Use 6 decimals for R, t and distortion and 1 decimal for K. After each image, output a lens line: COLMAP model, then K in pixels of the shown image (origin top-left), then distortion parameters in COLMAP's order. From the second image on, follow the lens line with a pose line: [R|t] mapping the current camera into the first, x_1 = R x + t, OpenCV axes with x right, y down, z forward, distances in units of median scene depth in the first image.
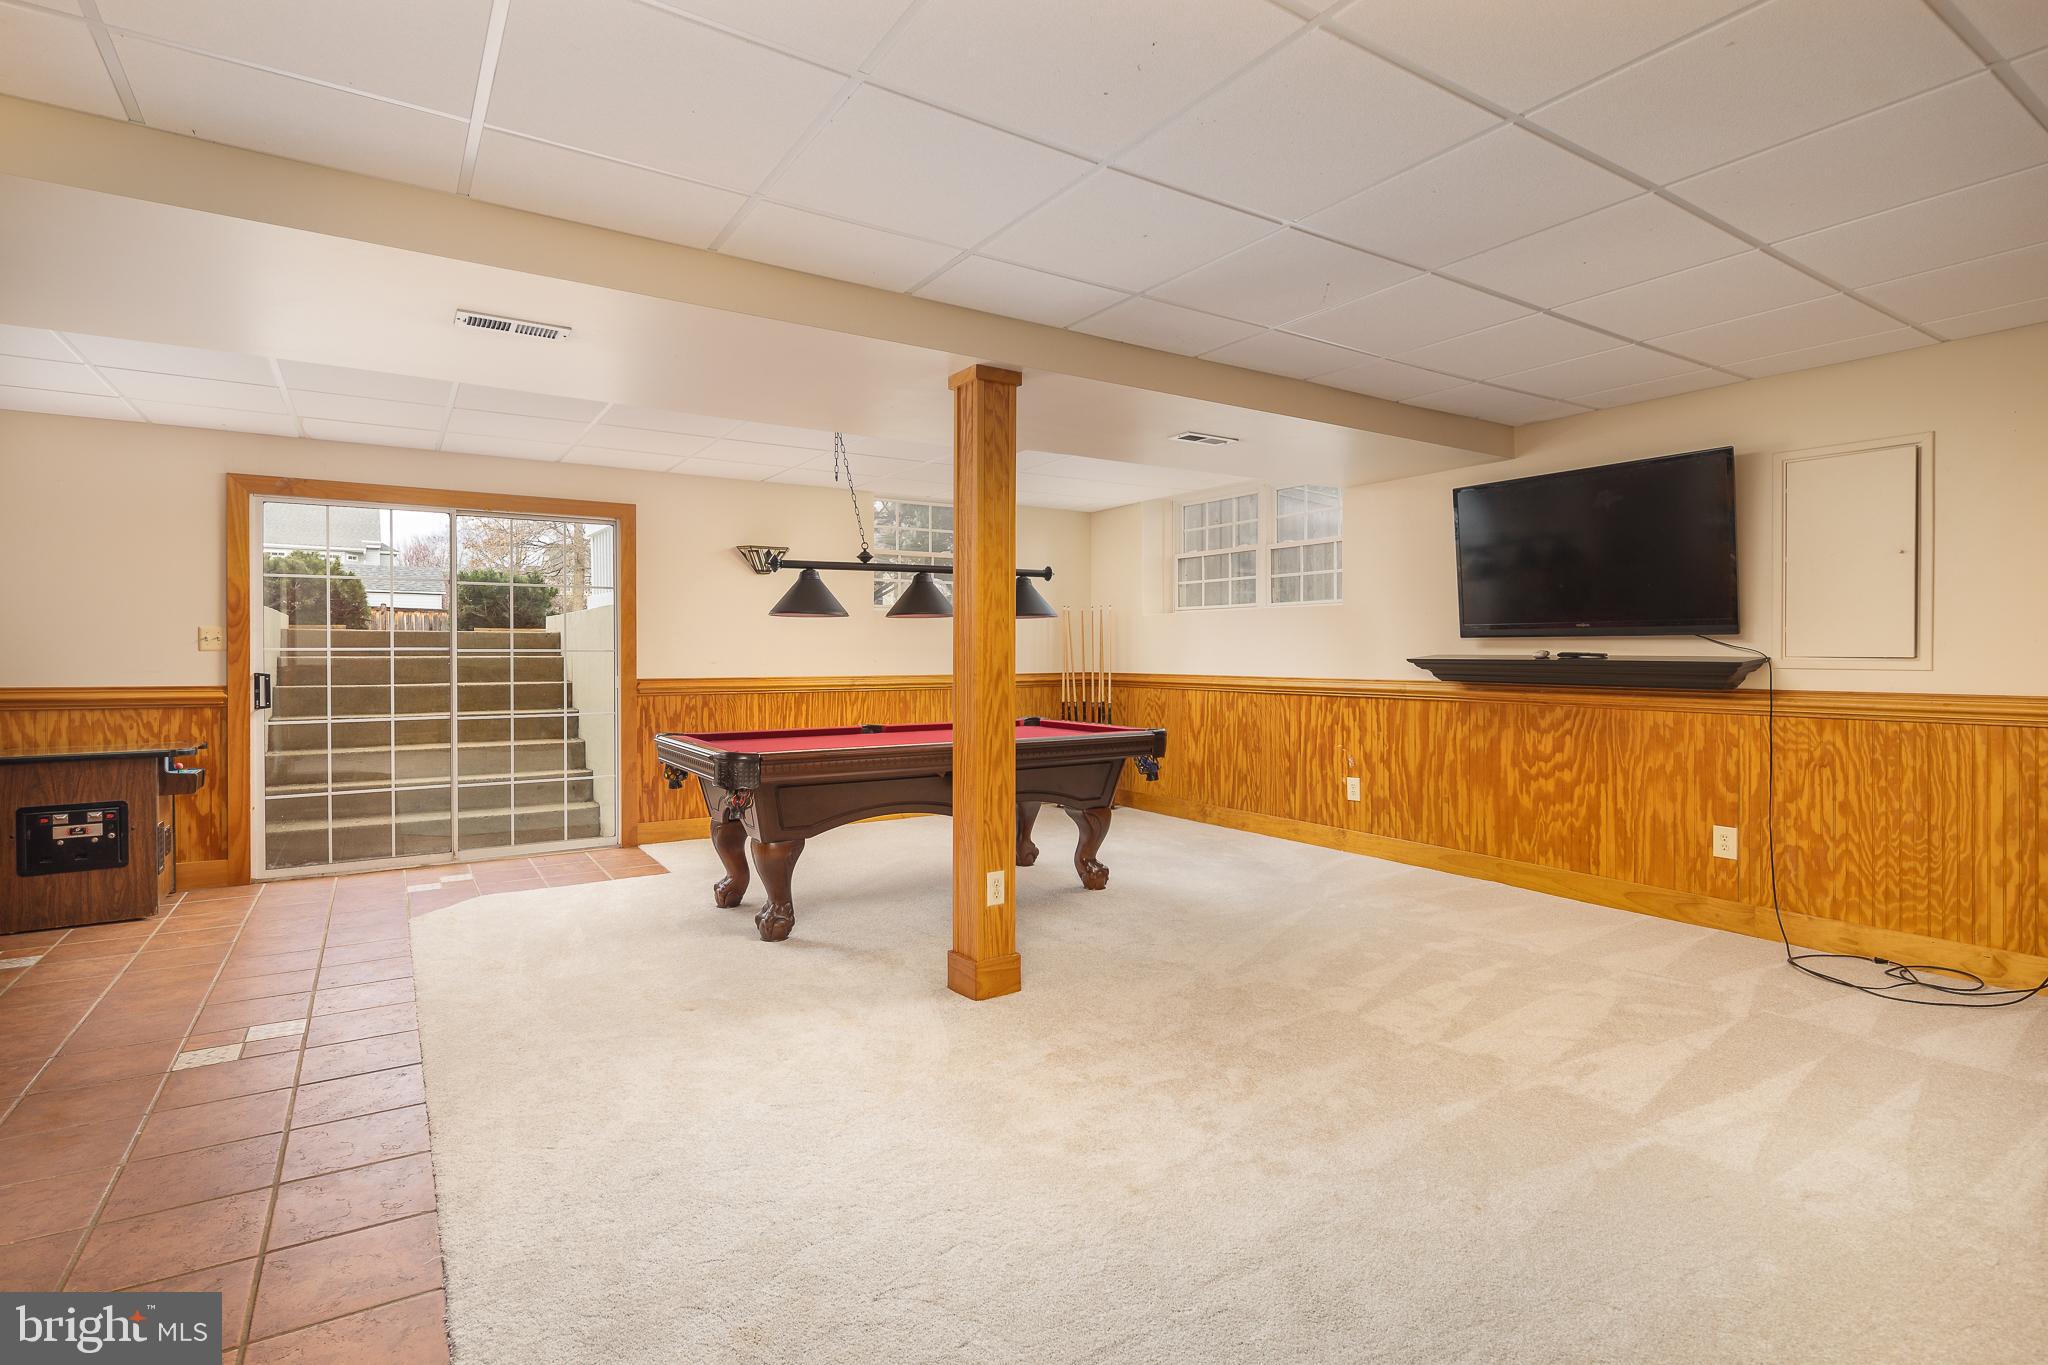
lens RADIAL K [[1004.2, 0, 1021.2], [0, 1004.2, 675.1], [0, 0, 1]] dist [0.003662, -0.001884]
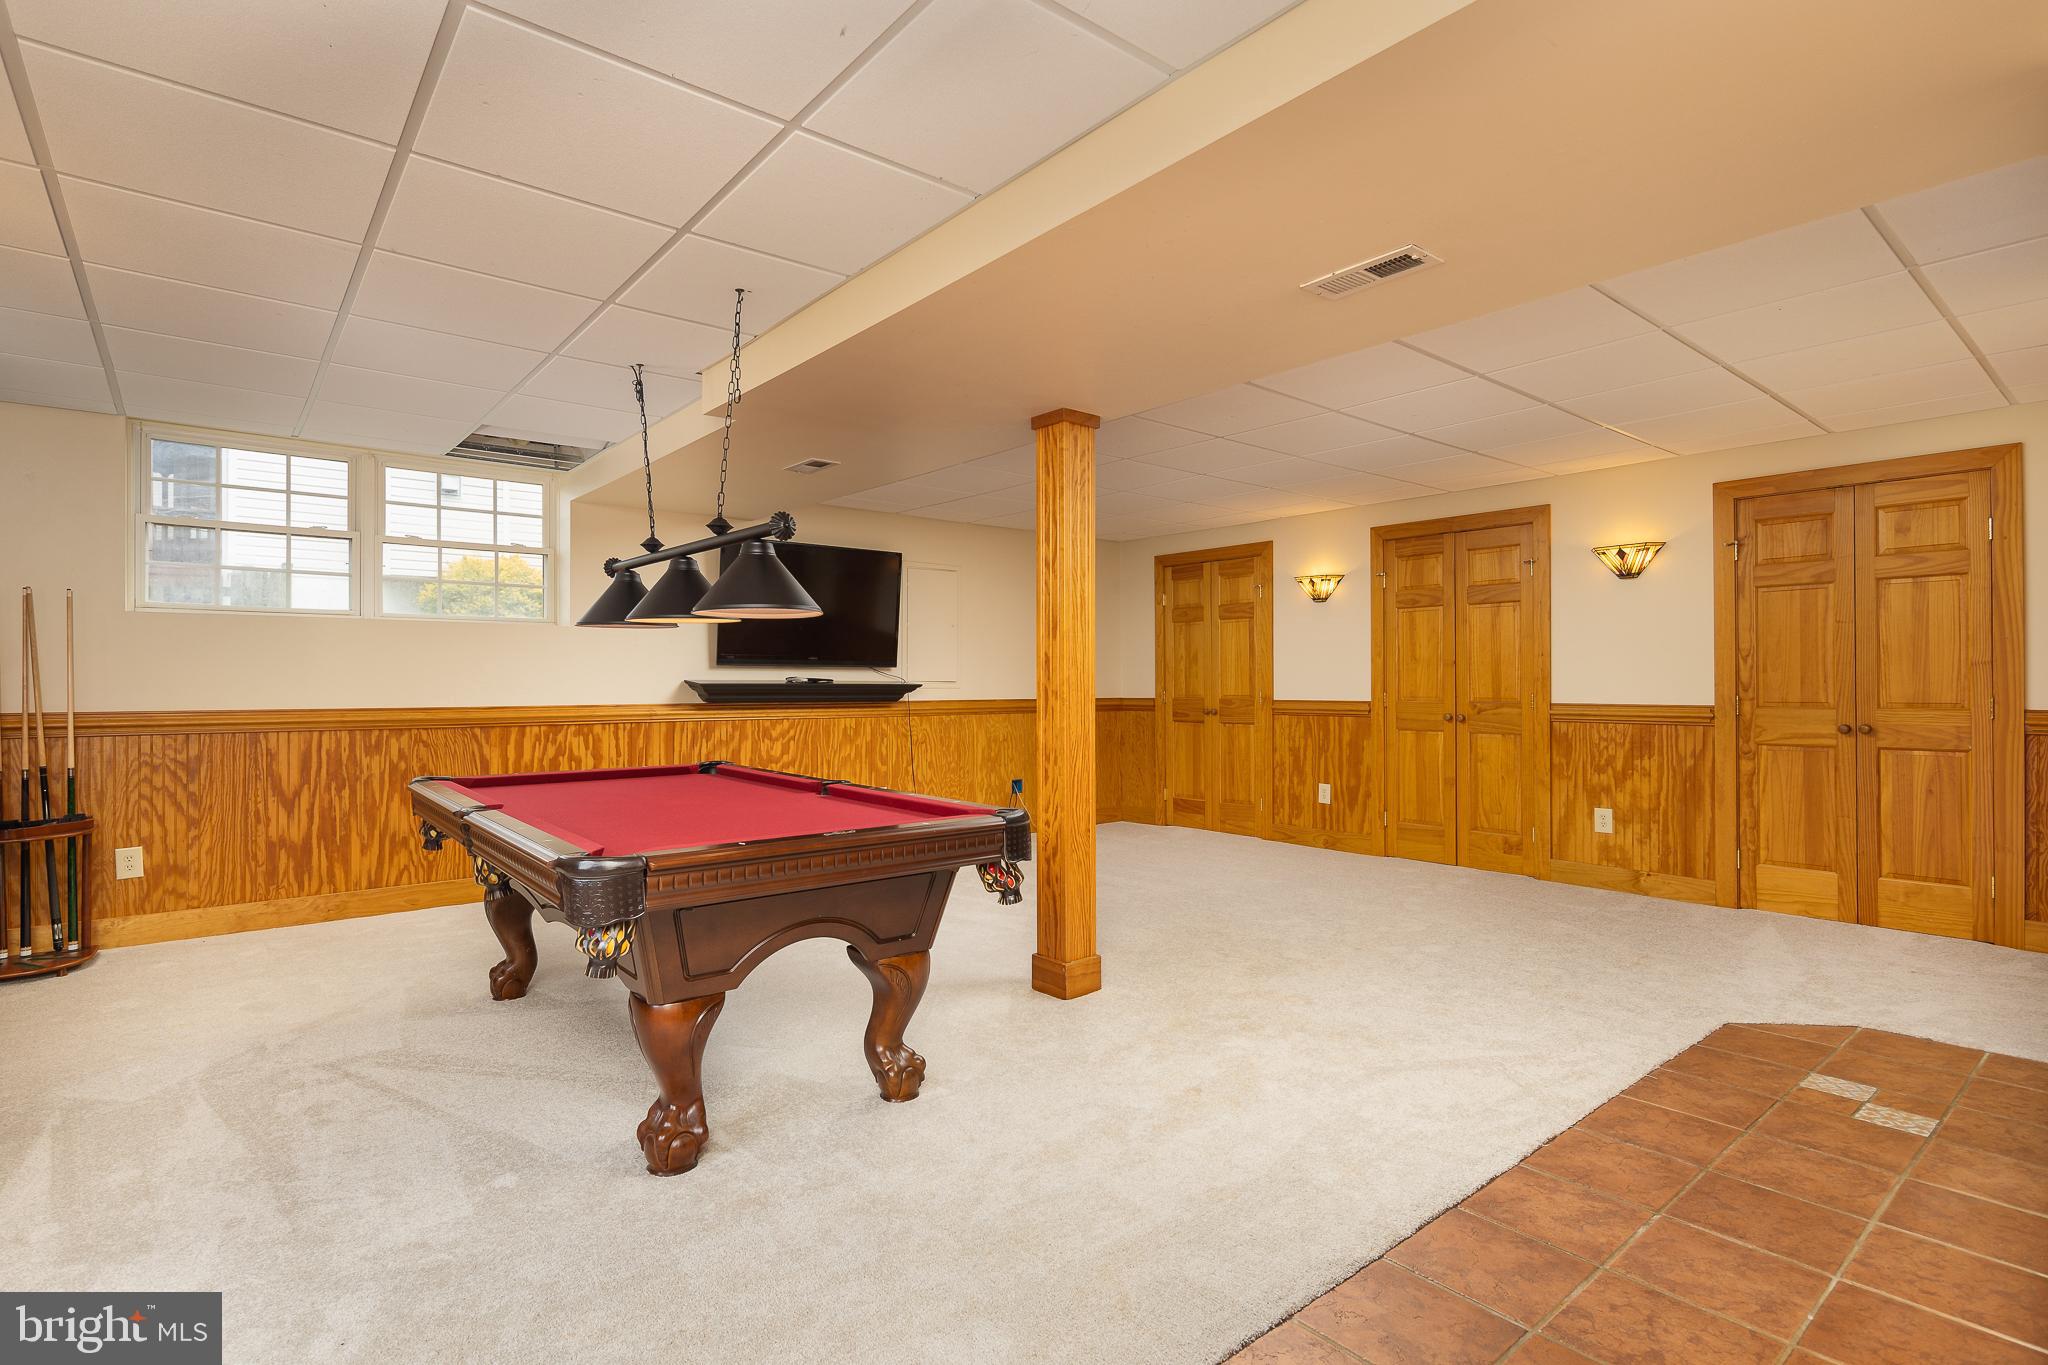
lens RADIAL K [[1004.2, 0, 1018.3], [0, 1004.2, 682.5], [0, 0, 1]] dist [0.003662, -0.001884]
pose [[-0.125320, 0.001016, 0.992116, -0.839017], [0.021841, 0.999760, 0.001735, -0.013008], [-0.991876, 0.021887, -0.125313, 0.906555]]
